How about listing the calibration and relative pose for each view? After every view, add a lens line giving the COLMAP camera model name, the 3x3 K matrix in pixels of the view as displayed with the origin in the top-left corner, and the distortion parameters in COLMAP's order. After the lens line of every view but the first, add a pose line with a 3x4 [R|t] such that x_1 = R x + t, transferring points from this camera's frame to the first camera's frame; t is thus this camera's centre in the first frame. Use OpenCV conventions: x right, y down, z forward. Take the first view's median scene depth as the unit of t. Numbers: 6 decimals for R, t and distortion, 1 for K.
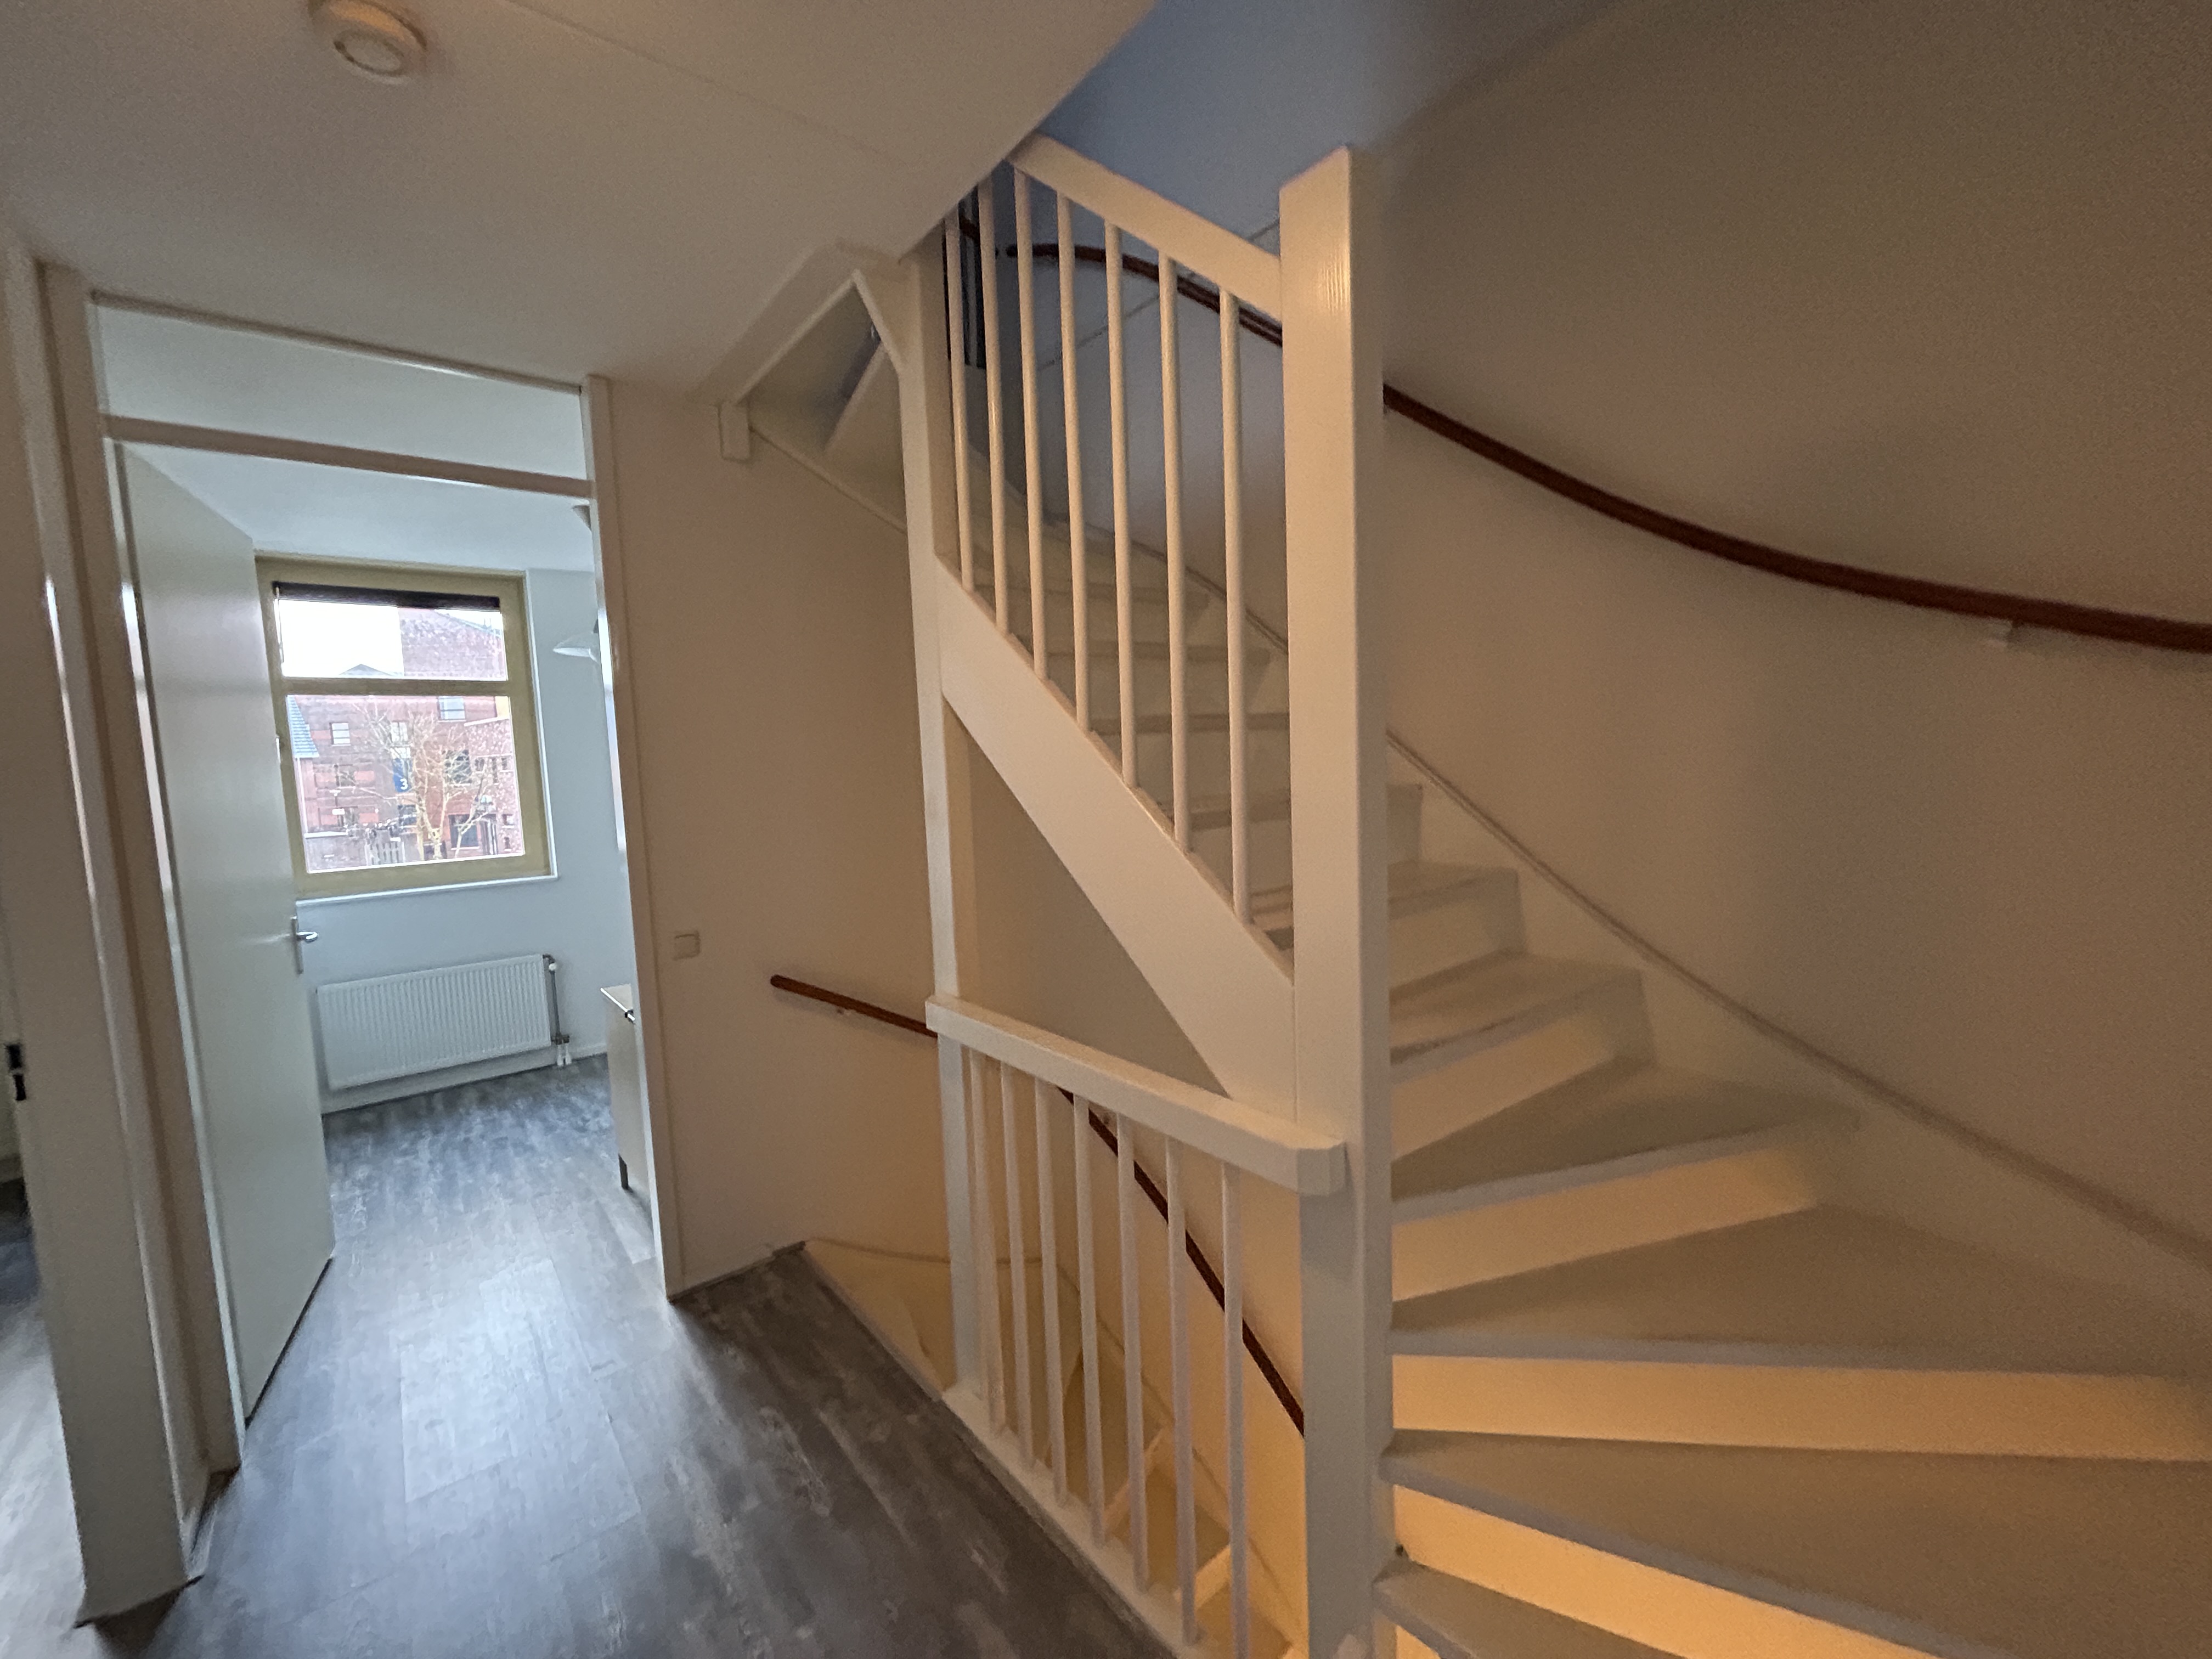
lens RADIAL K [[899.4, 0, 1115.1], [0, 899.4, 831.7], [0, 0, 1]] dist [0.000360, 0.001021]
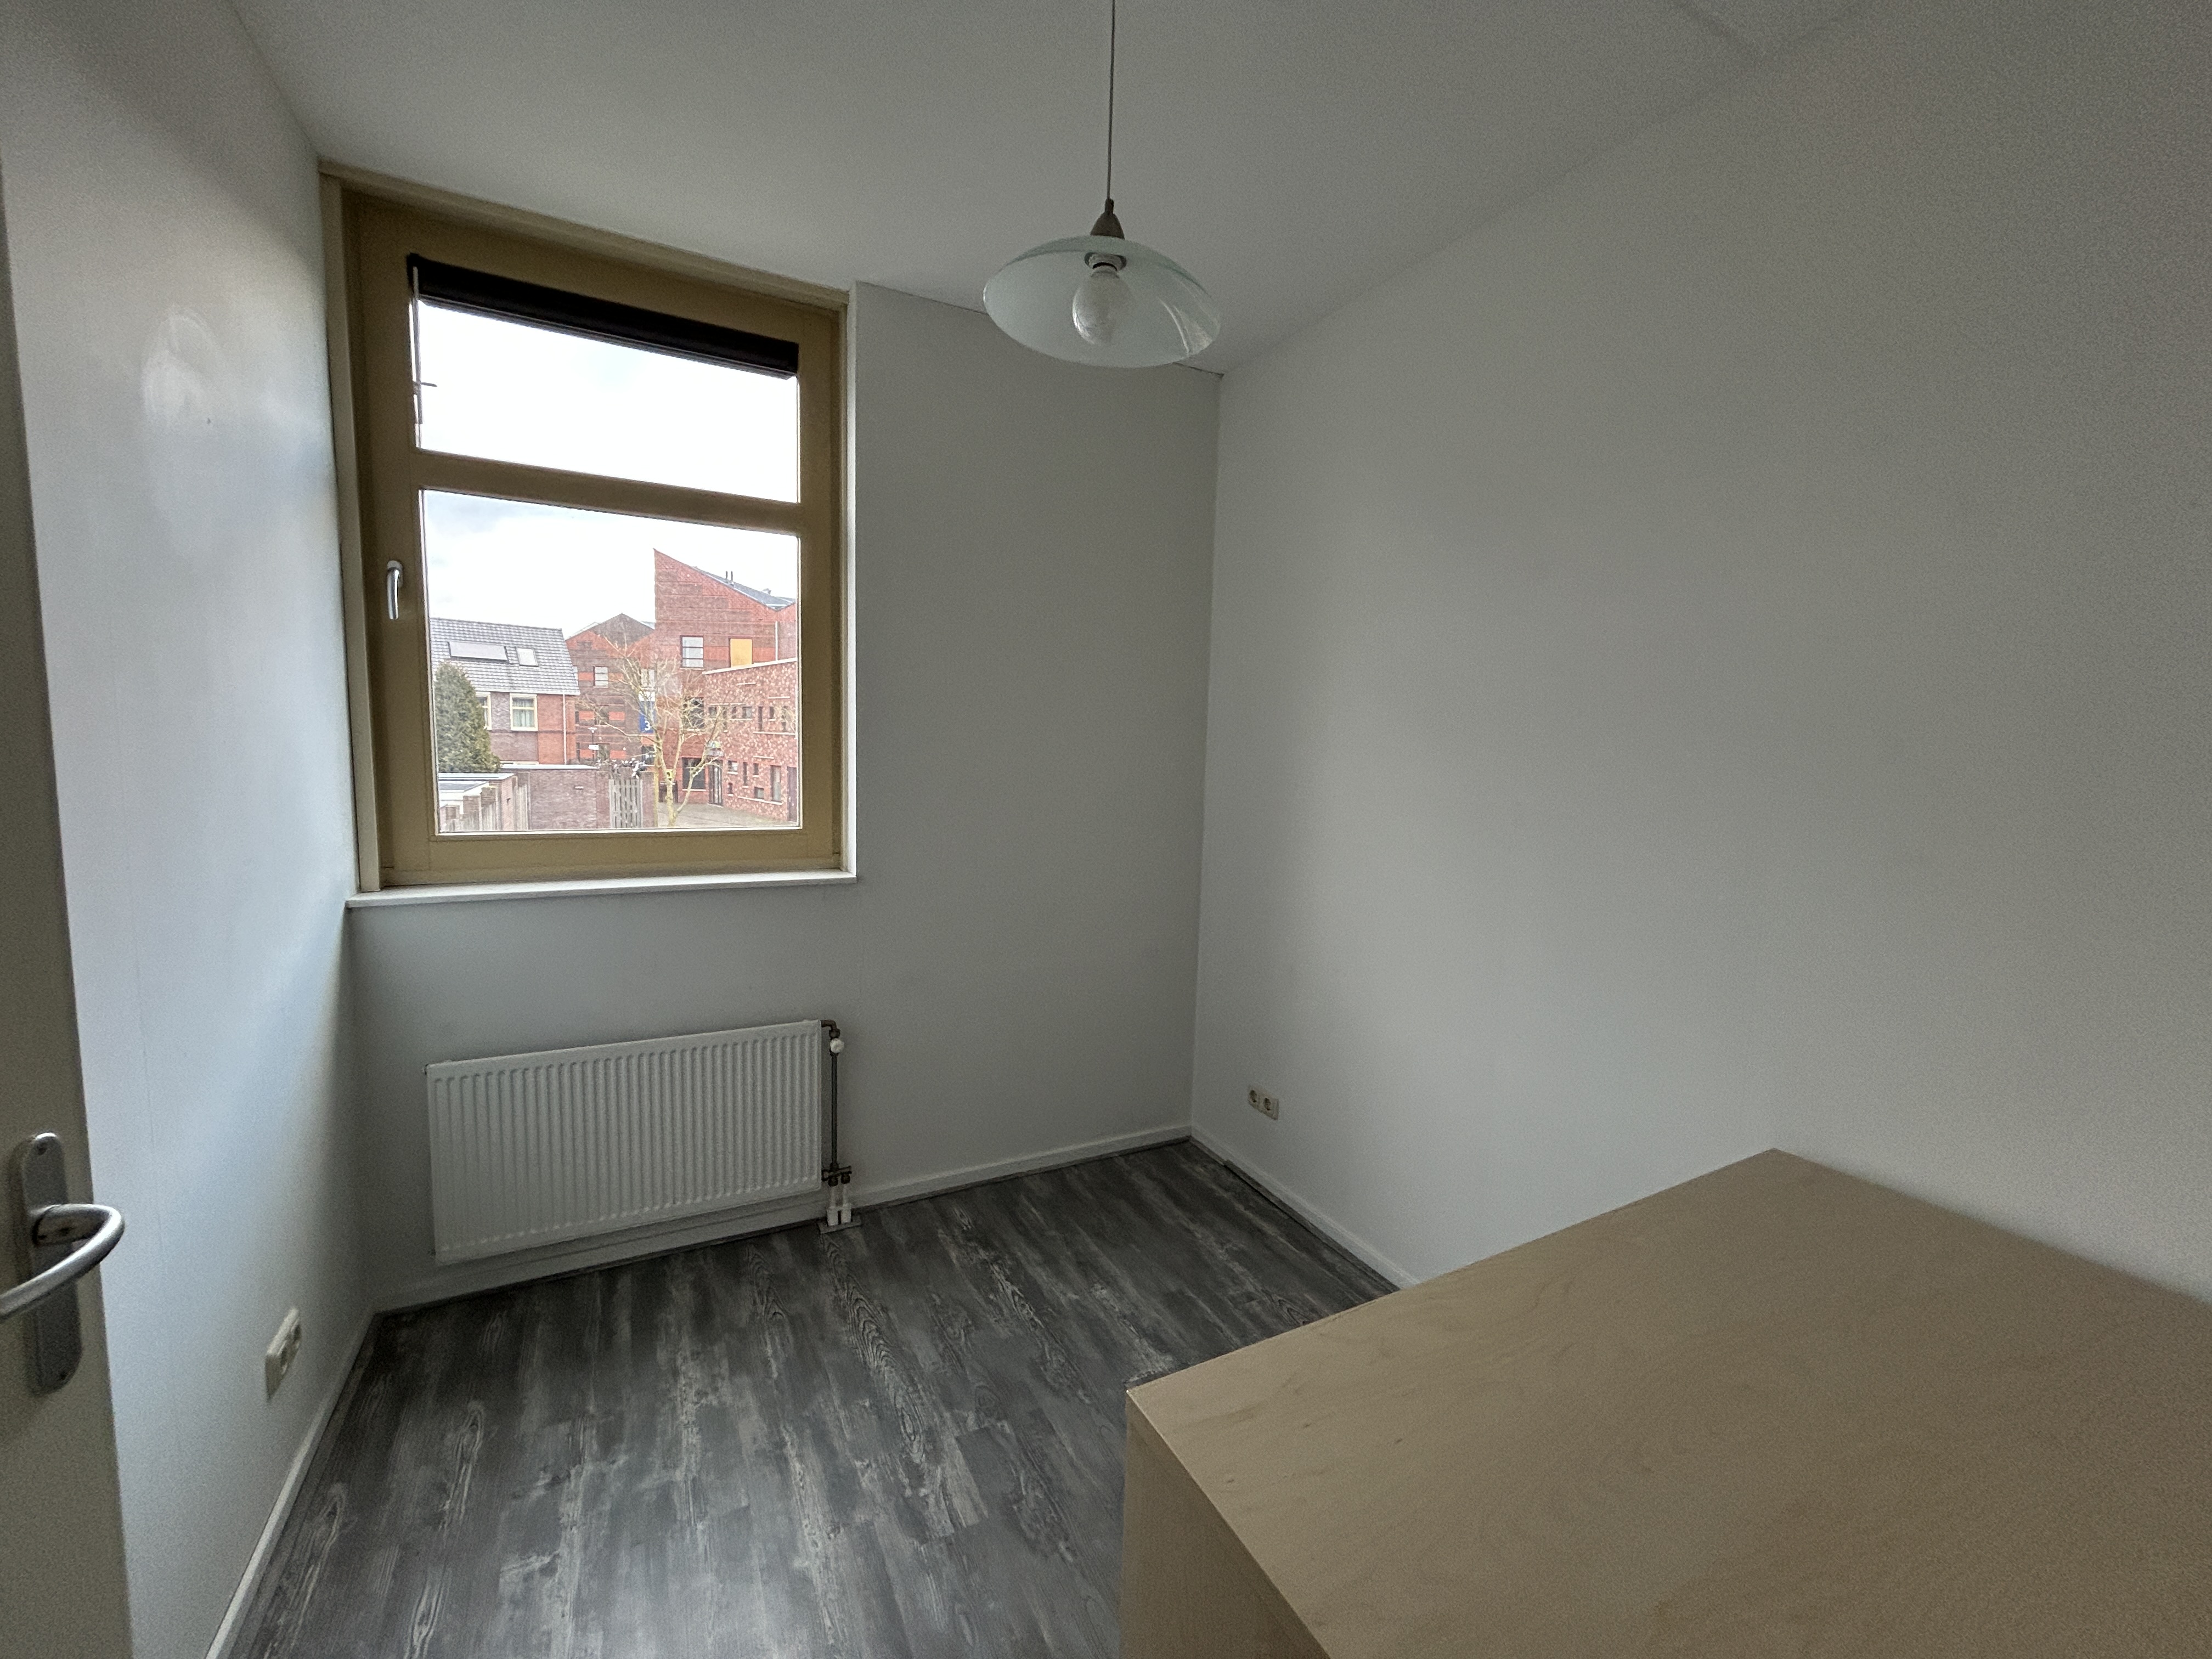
lens RADIAL K [[899.4, 0, 1121.2], [0, 899.4, 834.6], [0, 0, 1]] dist [0.000360, 0.001021]
pose [[0.979869, 0.089656, -0.178378, -0.355919], [-0.086358, 0.995920, 0.026183, -0.002477], [0.179998, -0.010252, 0.983614, 0.480849]]
